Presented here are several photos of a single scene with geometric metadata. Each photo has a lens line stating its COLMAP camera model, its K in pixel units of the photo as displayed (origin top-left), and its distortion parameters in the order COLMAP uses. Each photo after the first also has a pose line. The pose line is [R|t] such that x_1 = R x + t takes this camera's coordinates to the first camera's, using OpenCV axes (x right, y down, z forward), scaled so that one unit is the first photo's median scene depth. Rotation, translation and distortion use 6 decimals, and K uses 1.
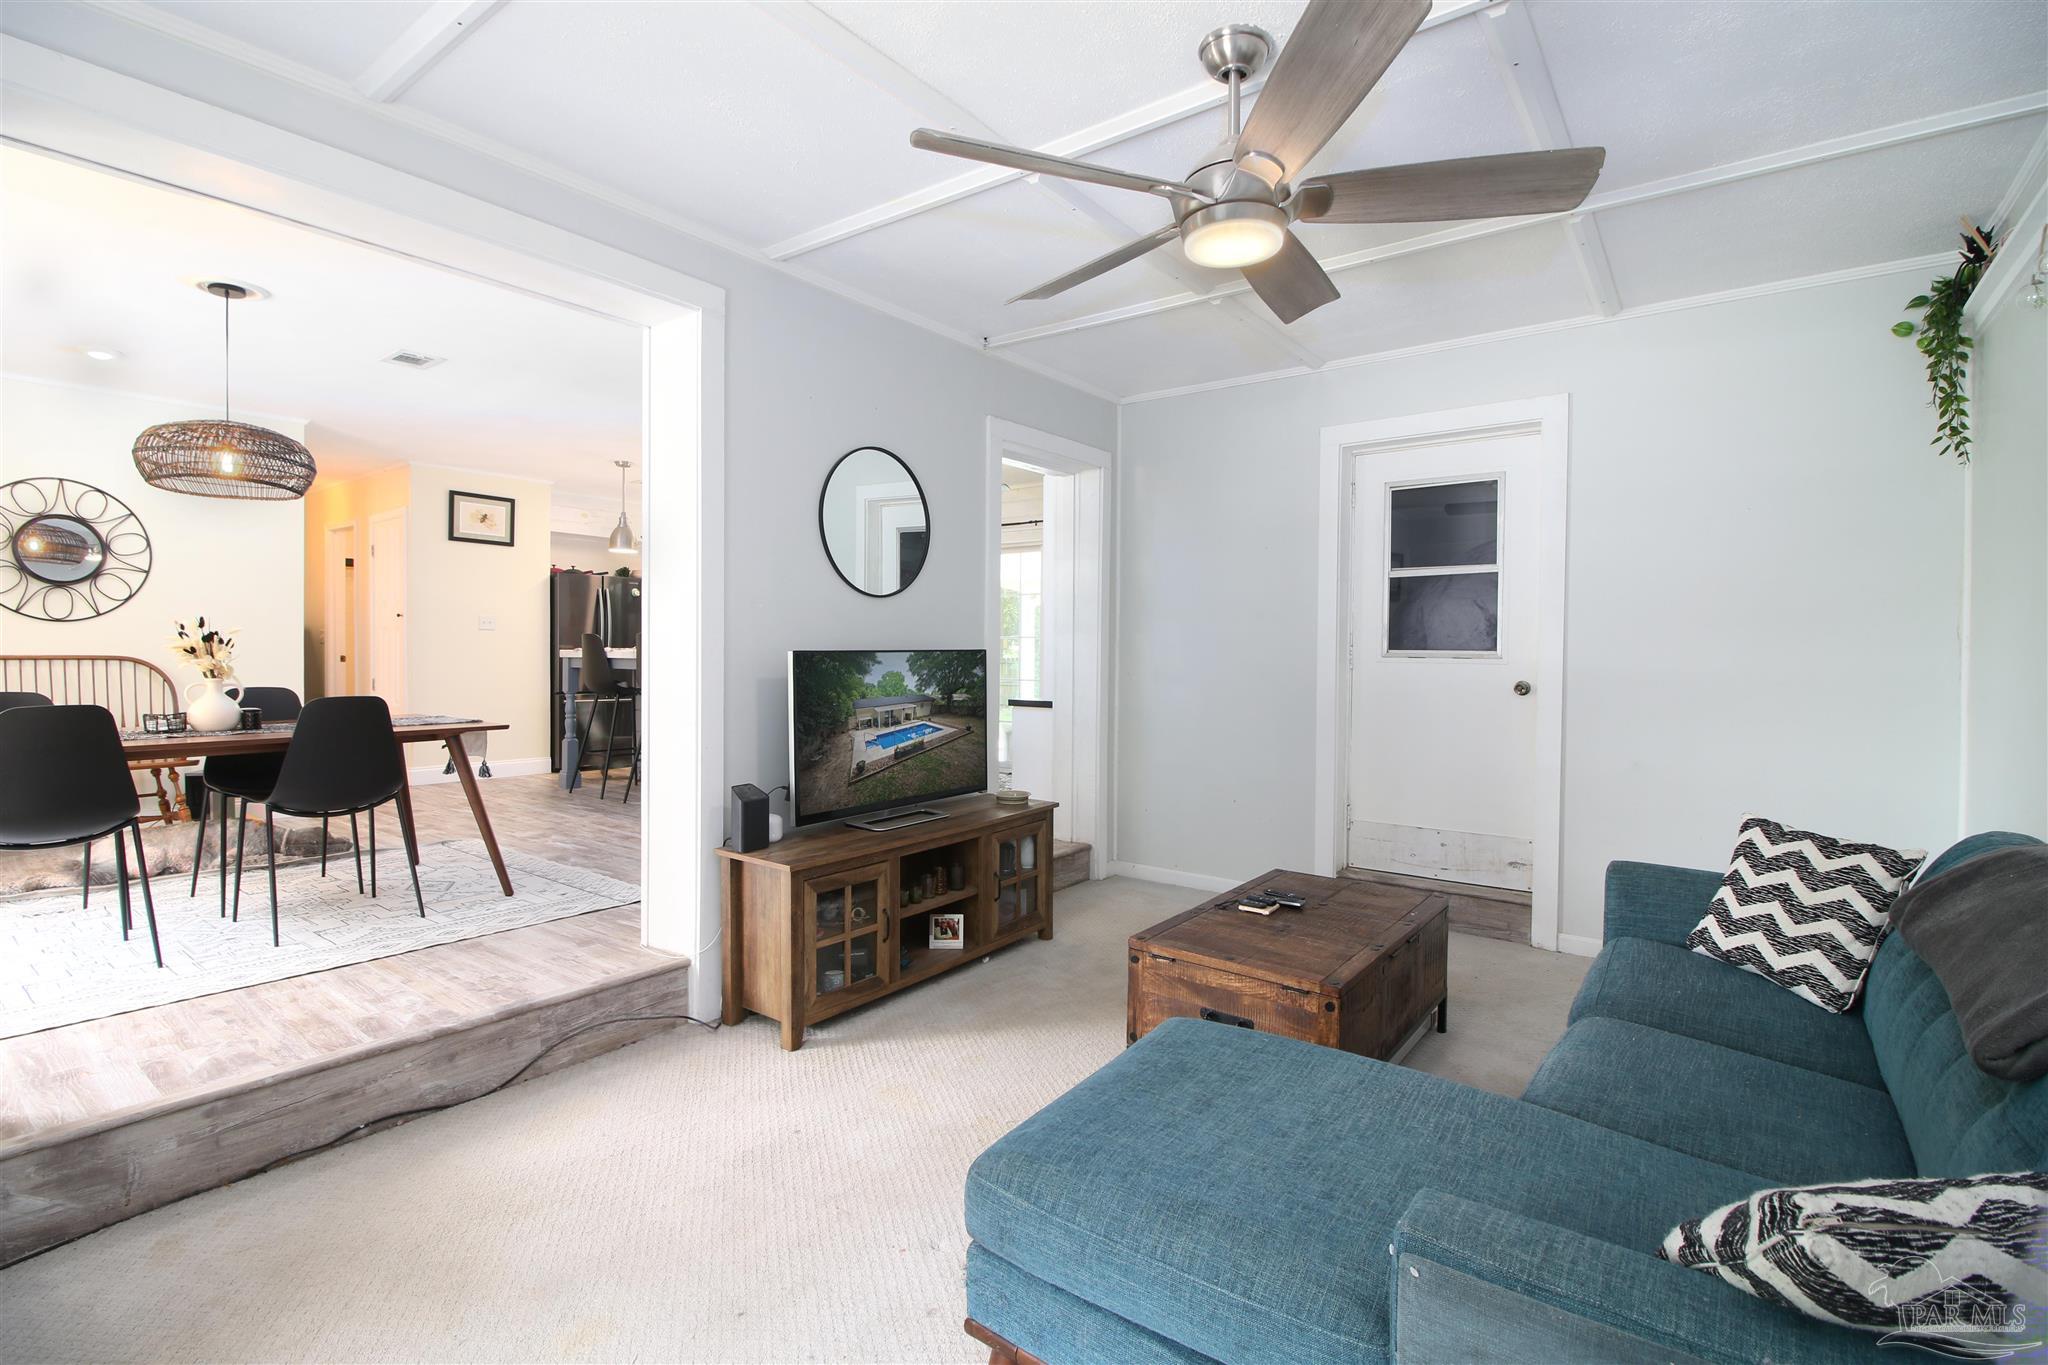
lens RADIAL K [[955.3, 0, 1023.1], [0, 955.3, 680.9], [0, 0, 1]] dist [-0.002129, -0.007628]
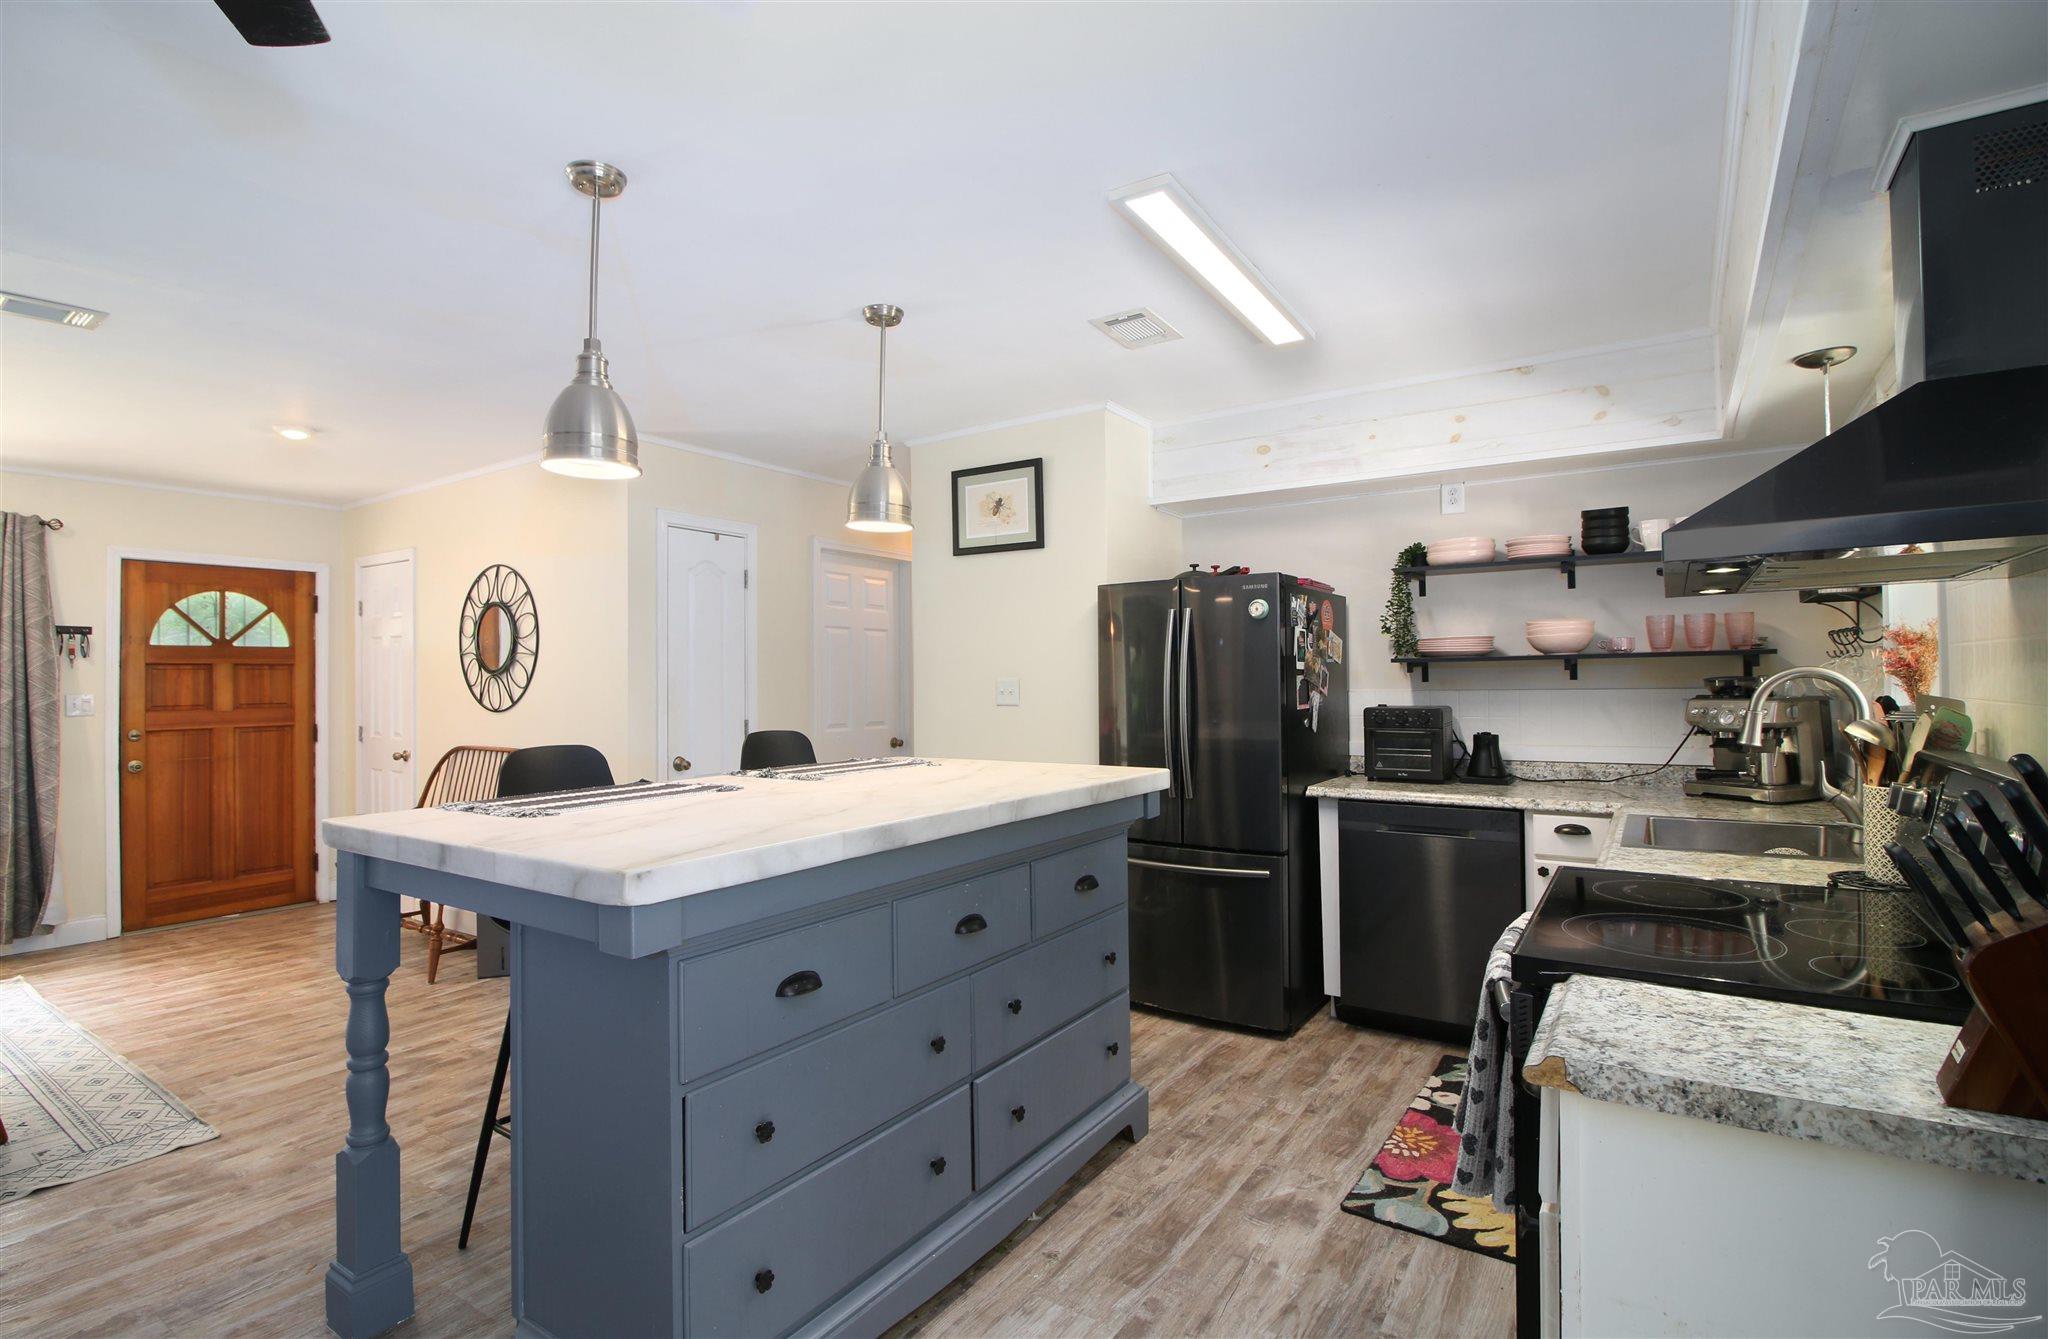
lens RADIAL K [[957.2, 0, 1021.7], [0, 957.2, 664.3], [0, 0, 1]] dist [0.000196, -0.008311]
pose [[0.057205, -0.026288, -0.998016, -0.015635], [-0.018735, 0.999449, -0.027400, -0.091563], [0.998187, 0.020265, 0.056681, 1.414054]]
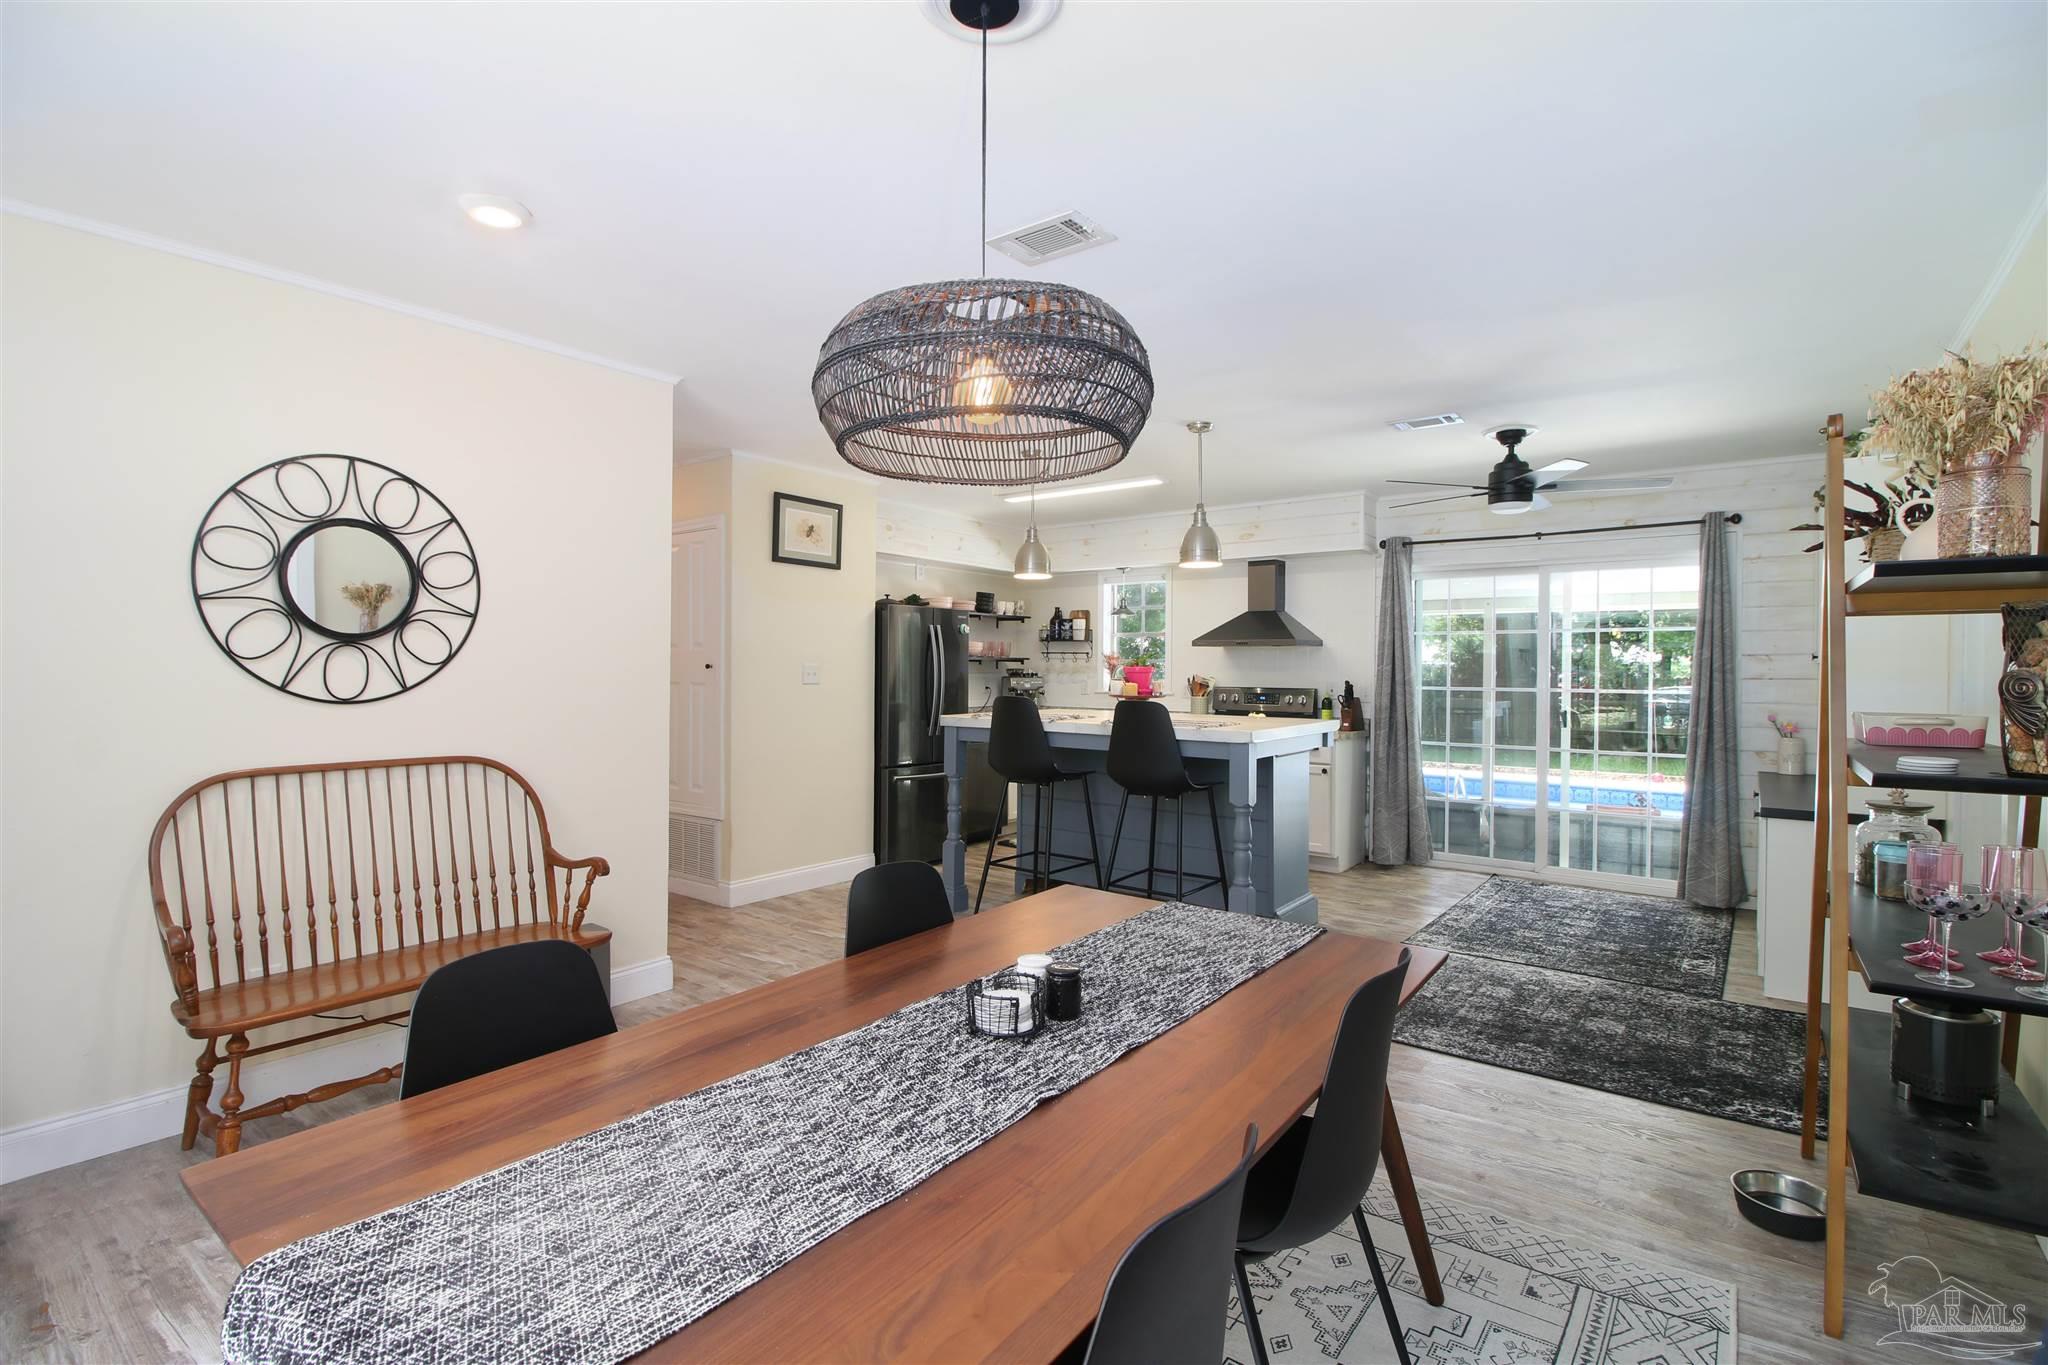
lens RADIAL K [[955.3, 0, 1017.4], [0, 955.3, 668.5], [0, 0, 1]] dist [-0.002129, -0.007628]
pose [[0.999988, -0.004841, -0.000581, -0.587215], [0.004821, 0.999485, -0.031733, -0.061521], [0.000734, 0.031730, 0.999496, 0.402877]]
